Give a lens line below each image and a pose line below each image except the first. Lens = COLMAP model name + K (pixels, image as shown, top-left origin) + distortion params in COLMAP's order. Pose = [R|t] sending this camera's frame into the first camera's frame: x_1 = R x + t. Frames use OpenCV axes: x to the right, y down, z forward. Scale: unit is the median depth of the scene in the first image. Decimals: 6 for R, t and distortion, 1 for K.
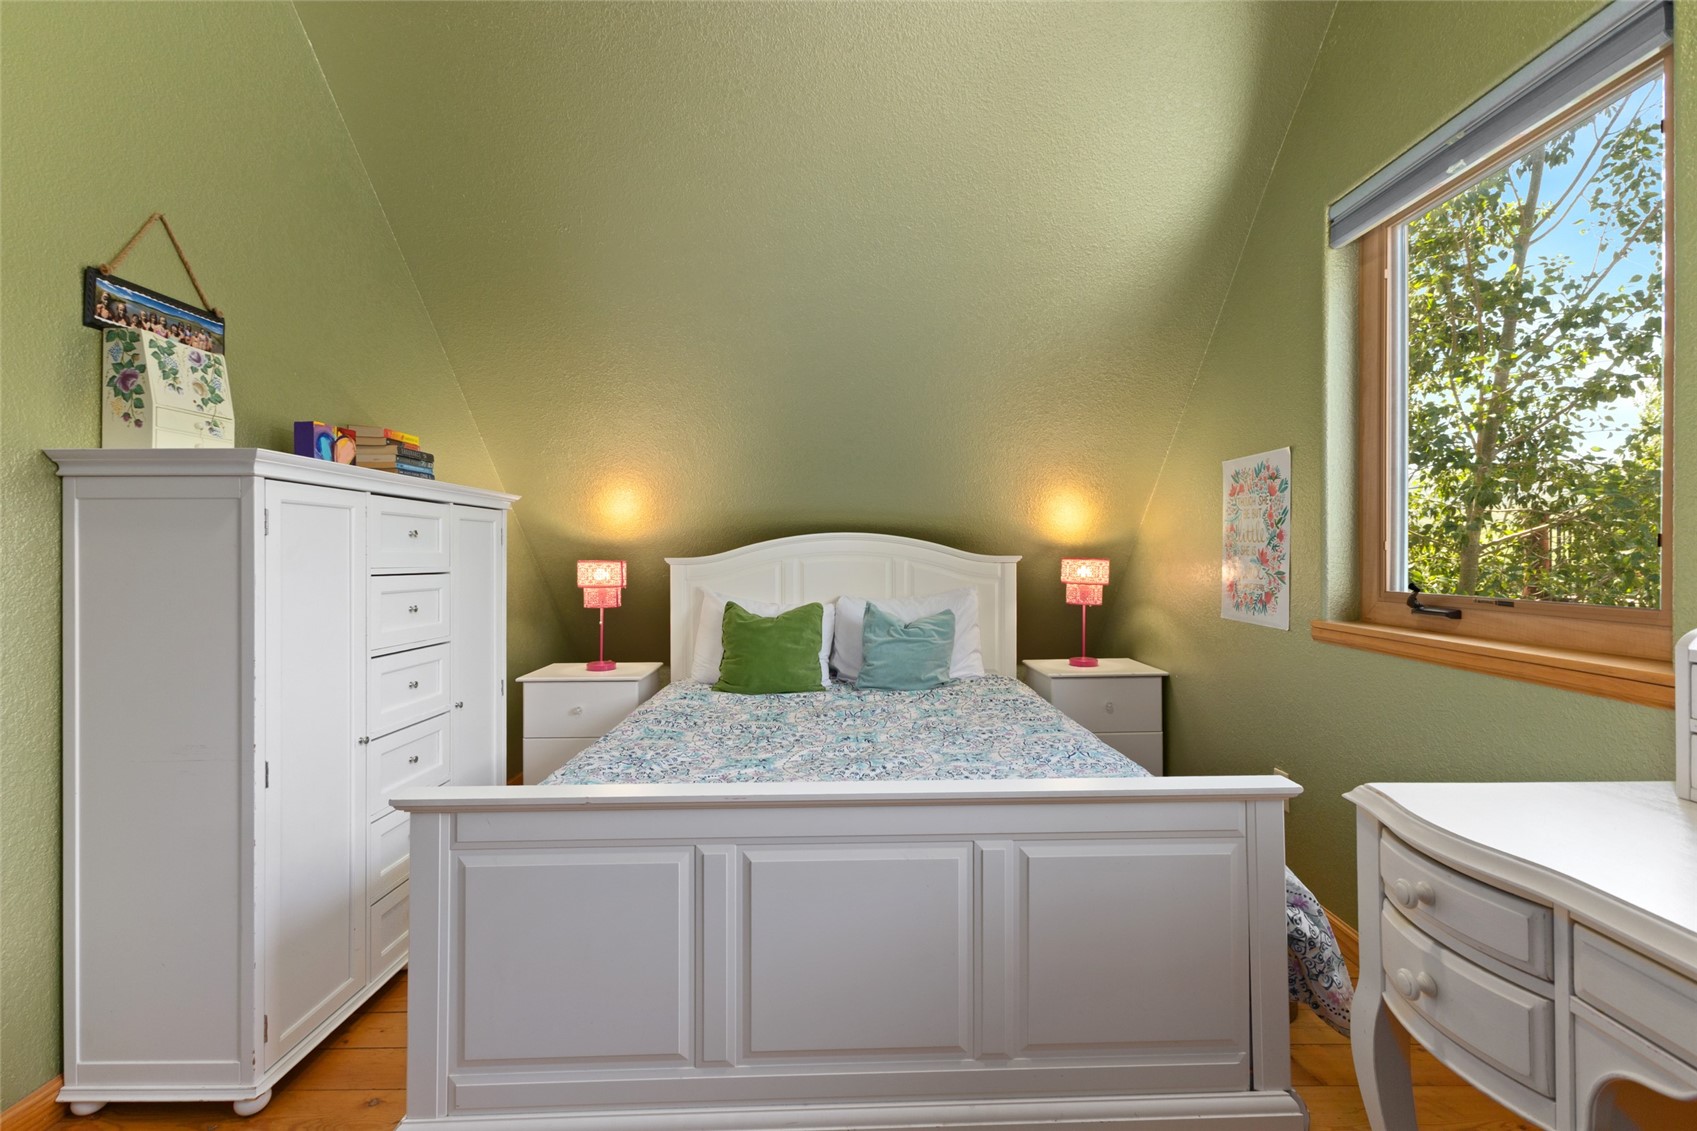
lens RADIAL K [[740.7, 0, 853.2], [0, 740.7, 558.7], [0, 0, 1]] dist [0.016323, -0.004222]
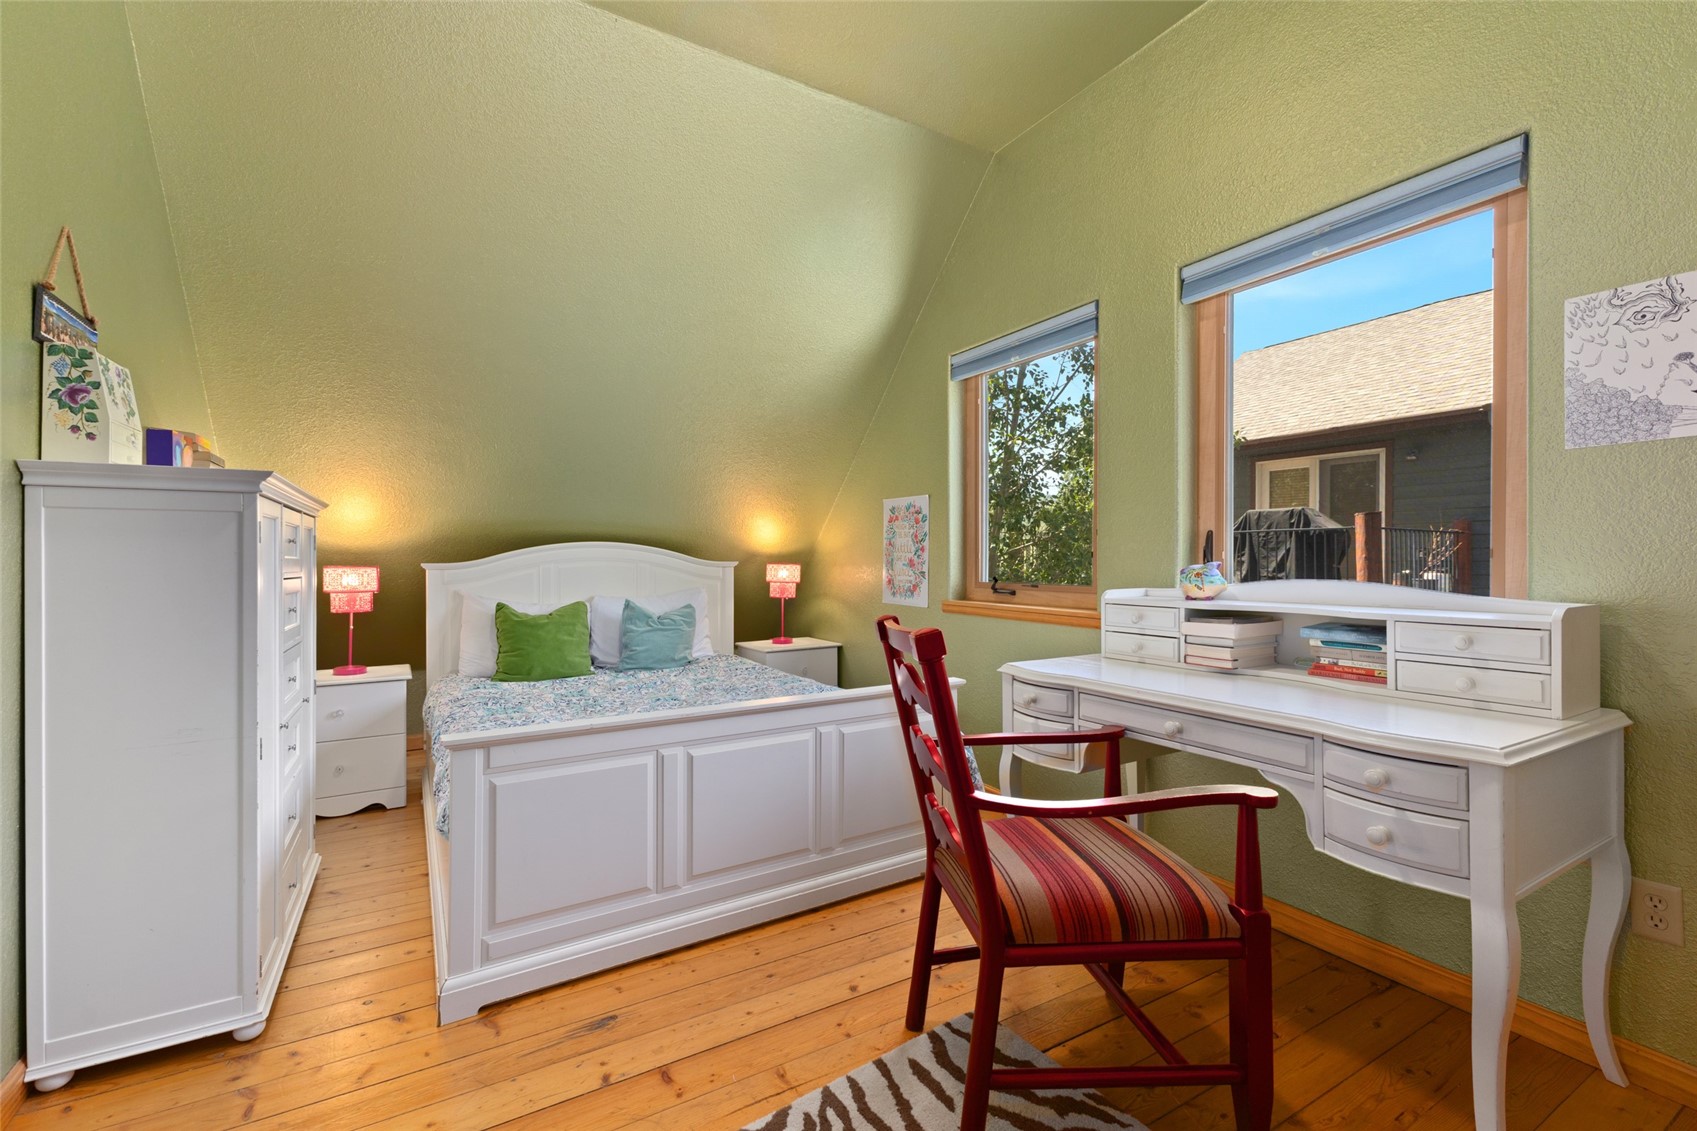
lens RADIAL K [[740.7, 0, 841.6], [0, 740.7, 563.0], [0, 0, 1]] dist [0.016323, -0.004222]
pose [[0.866613, -0.000469, 0.498981, -0.427999], [0.001304, 0.999998, -0.001326, 0.001353], [-0.498980, 0.001800, 0.866612, -0.344243]]
